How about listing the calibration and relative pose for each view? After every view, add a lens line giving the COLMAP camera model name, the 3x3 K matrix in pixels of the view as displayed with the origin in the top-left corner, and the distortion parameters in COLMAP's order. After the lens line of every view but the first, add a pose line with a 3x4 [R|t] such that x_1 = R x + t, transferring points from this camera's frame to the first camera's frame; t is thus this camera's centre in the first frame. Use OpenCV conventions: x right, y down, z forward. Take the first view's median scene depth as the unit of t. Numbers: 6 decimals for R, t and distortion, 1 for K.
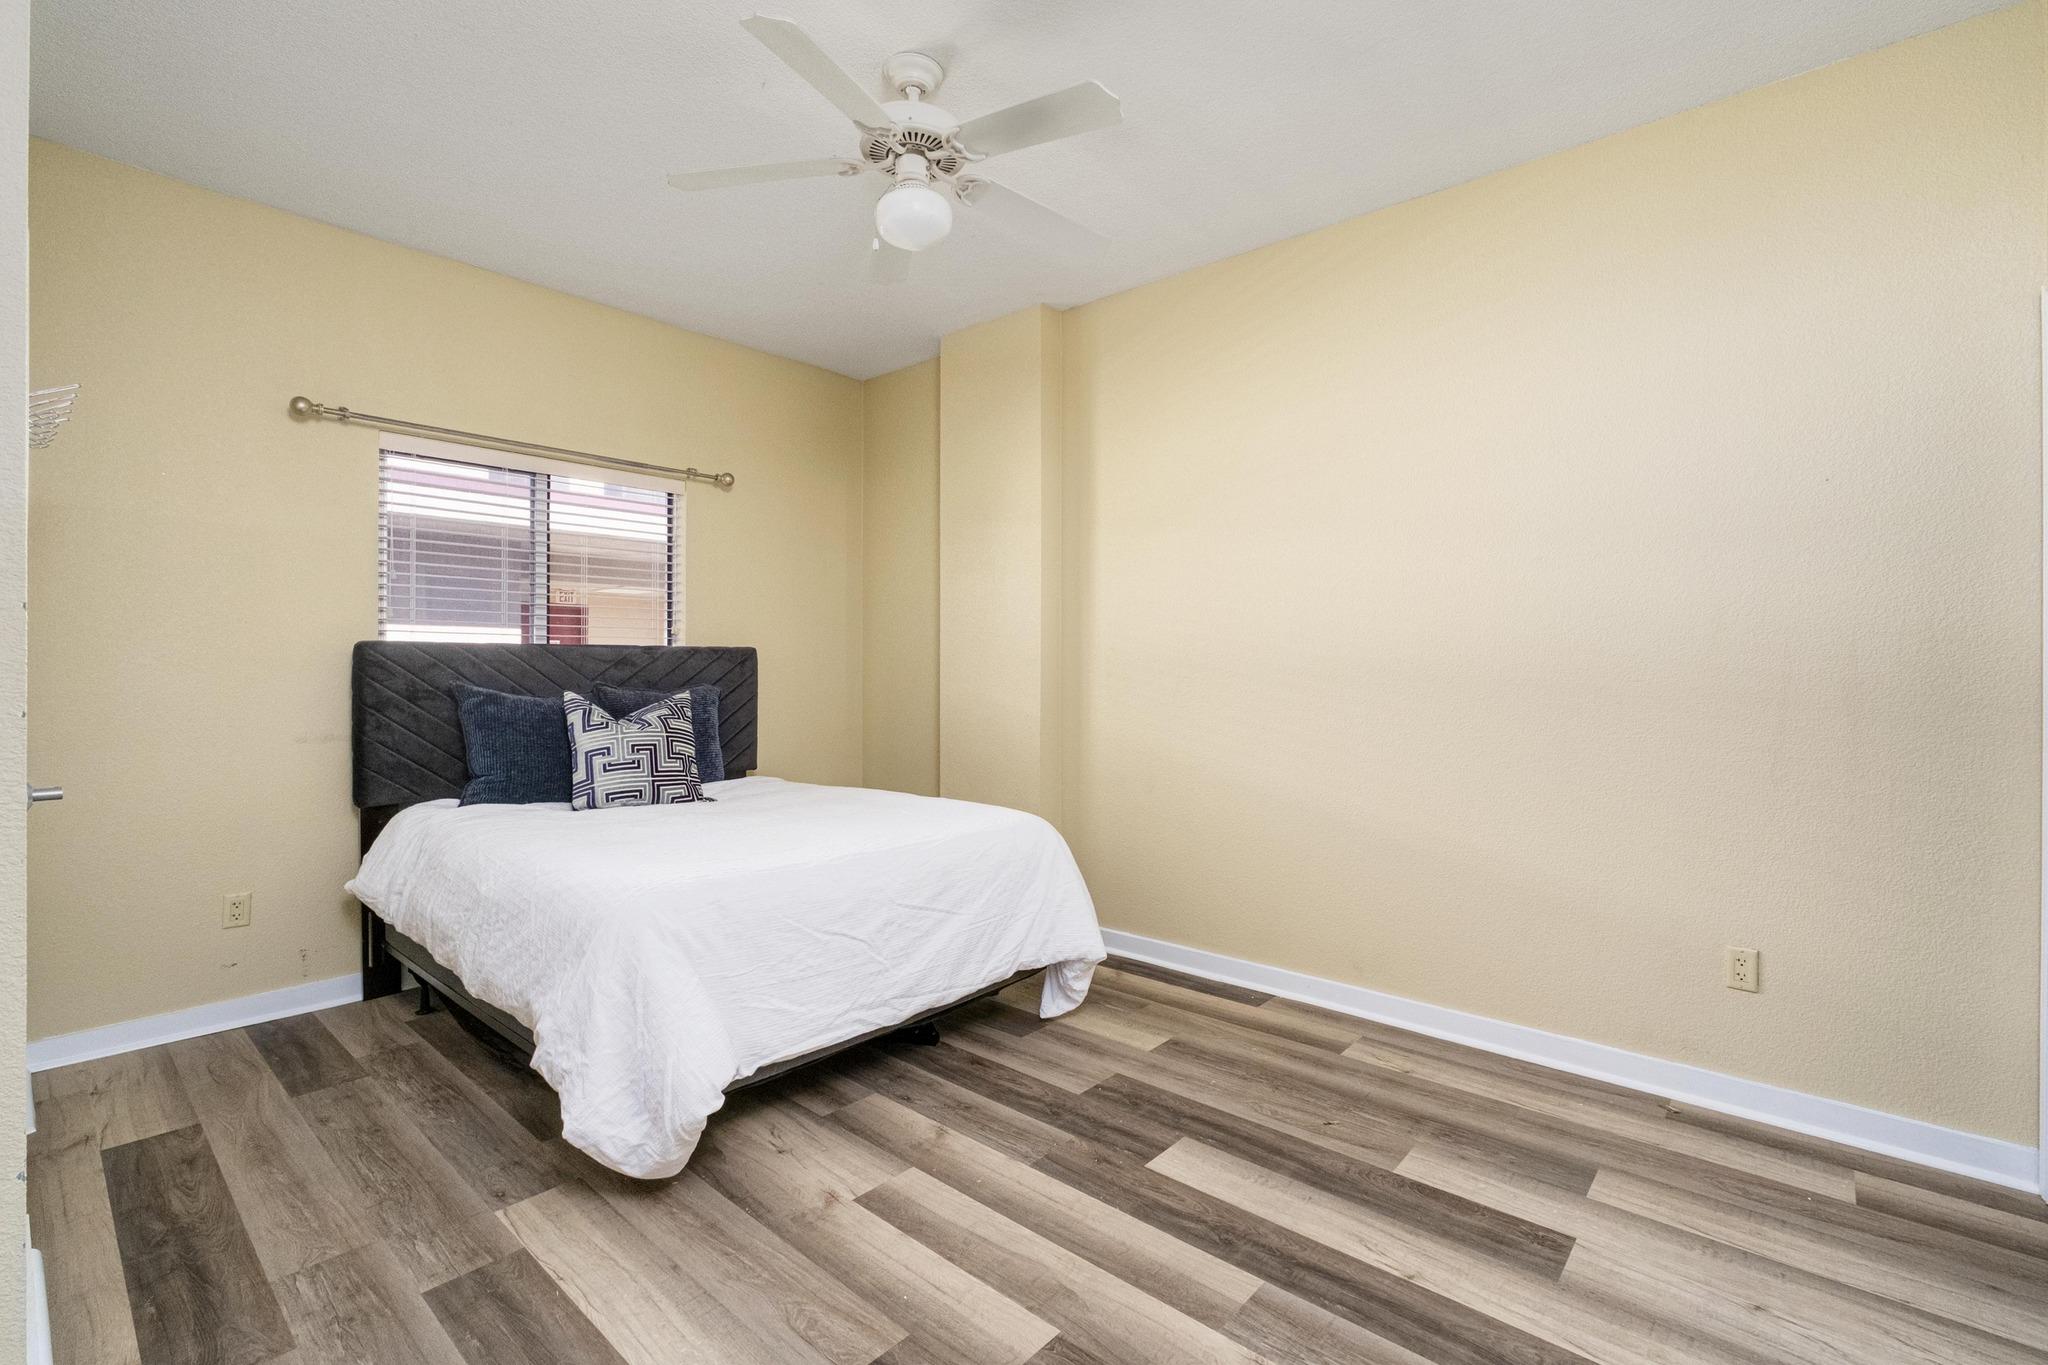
lens RADIAL K [[861.4, 0, 1024.0], [0, 861.4, 682.5], [0, 0, 1]] dist [-0.000192, 0.000249]
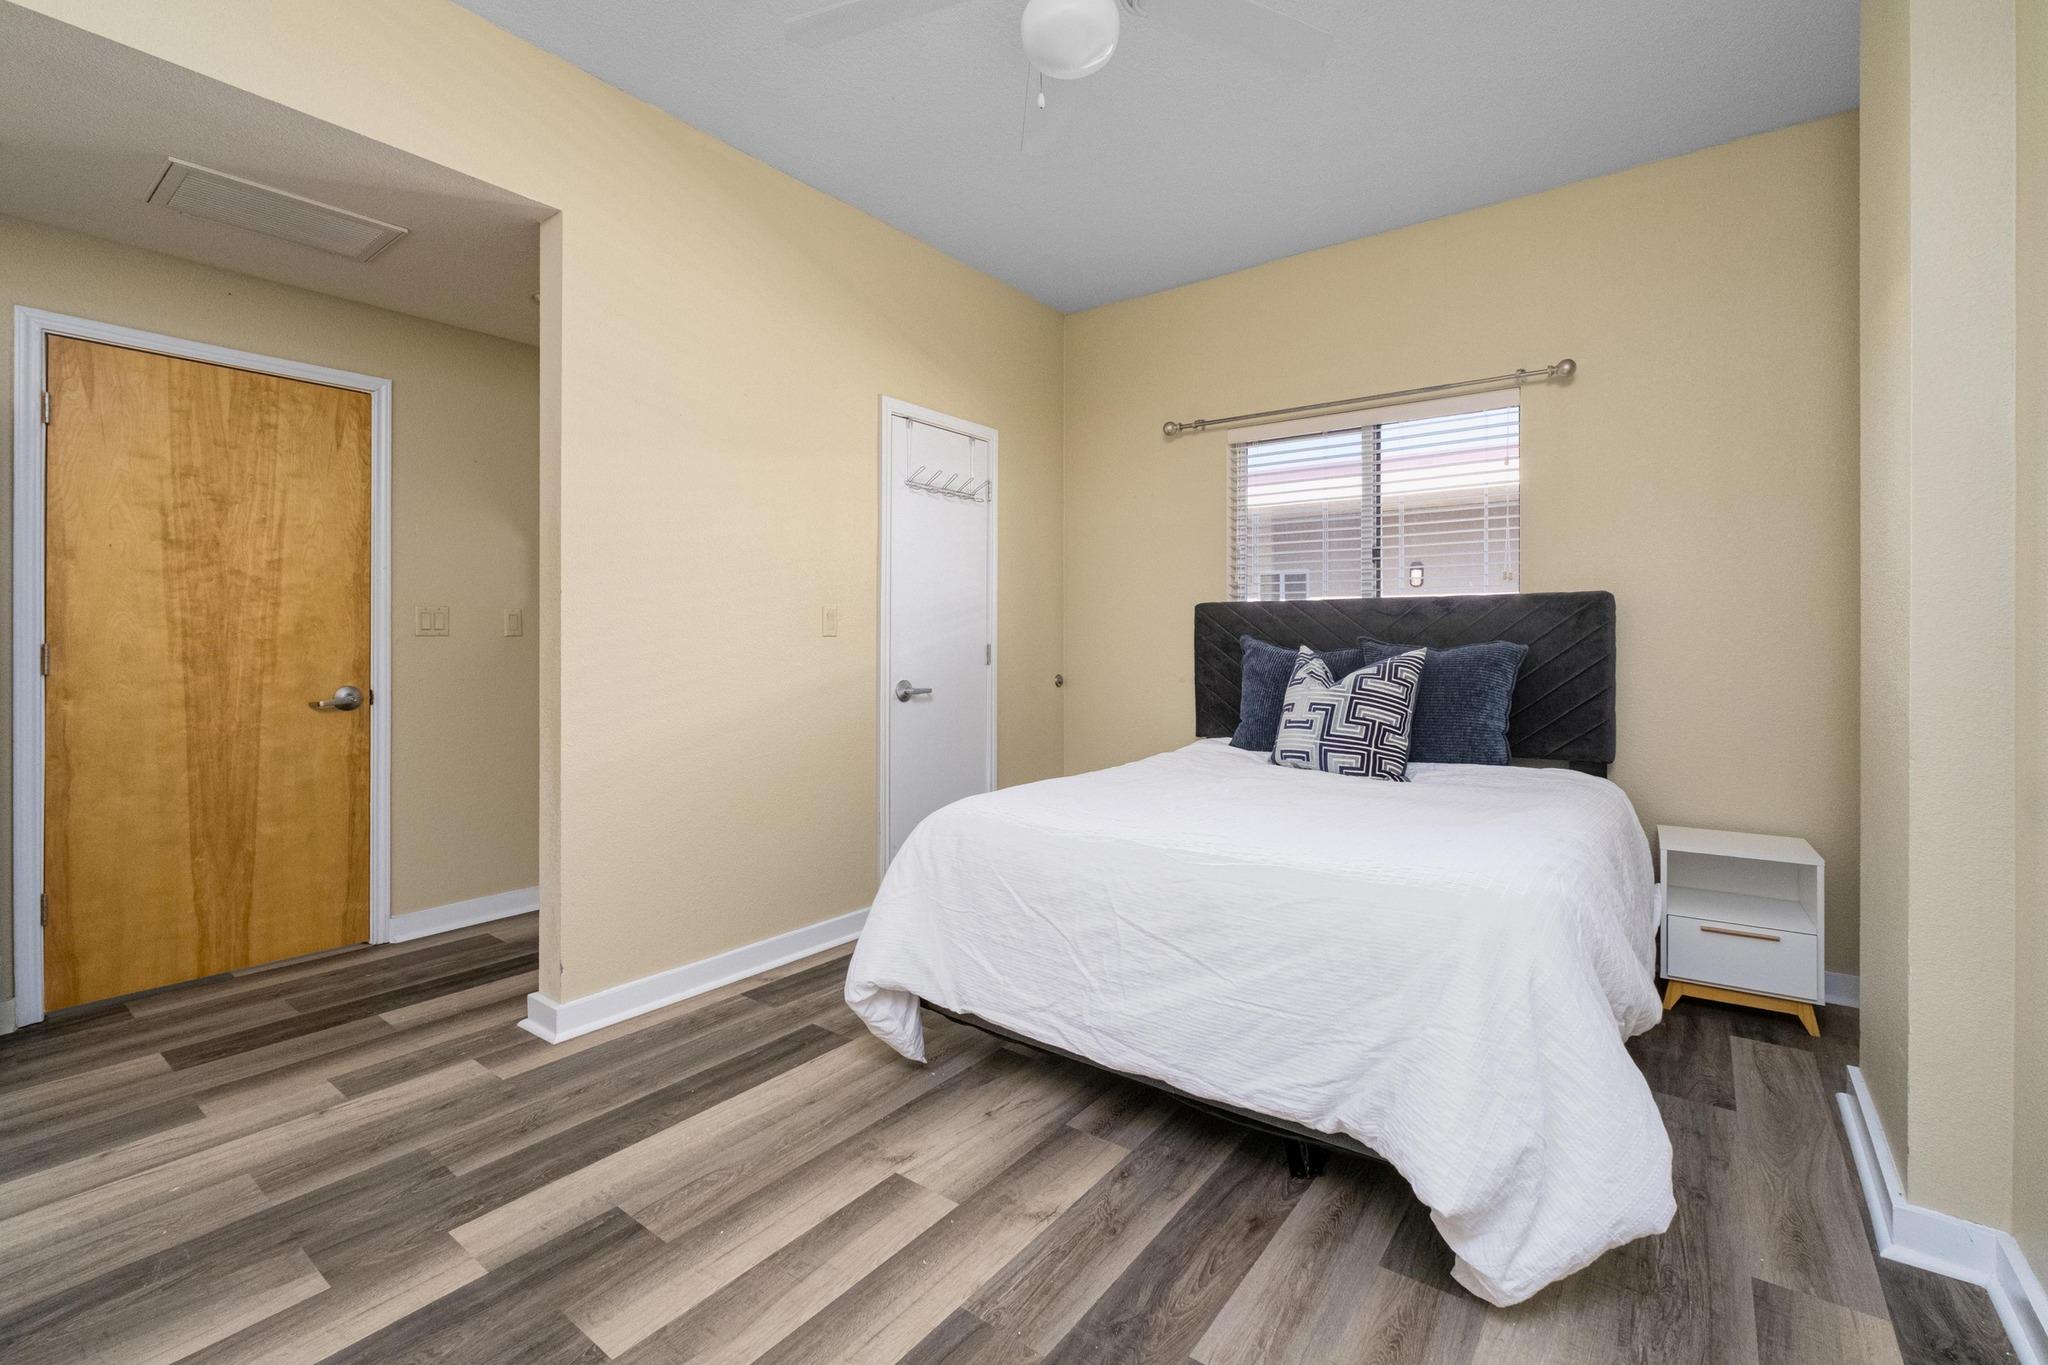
lens RADIAL K [[858.4, 0, 1033.0], [0, 858.4, 645.8], [0, 0, 1]] dist [-0.014908, 0.008139]
pose [[0.133251, 0.008387, -0.991047, 0.559733], [-0.016847, 0.999839, 0.006196, 0.013150], [0.990939, 0.015871, 0.133370, 0.767455]]
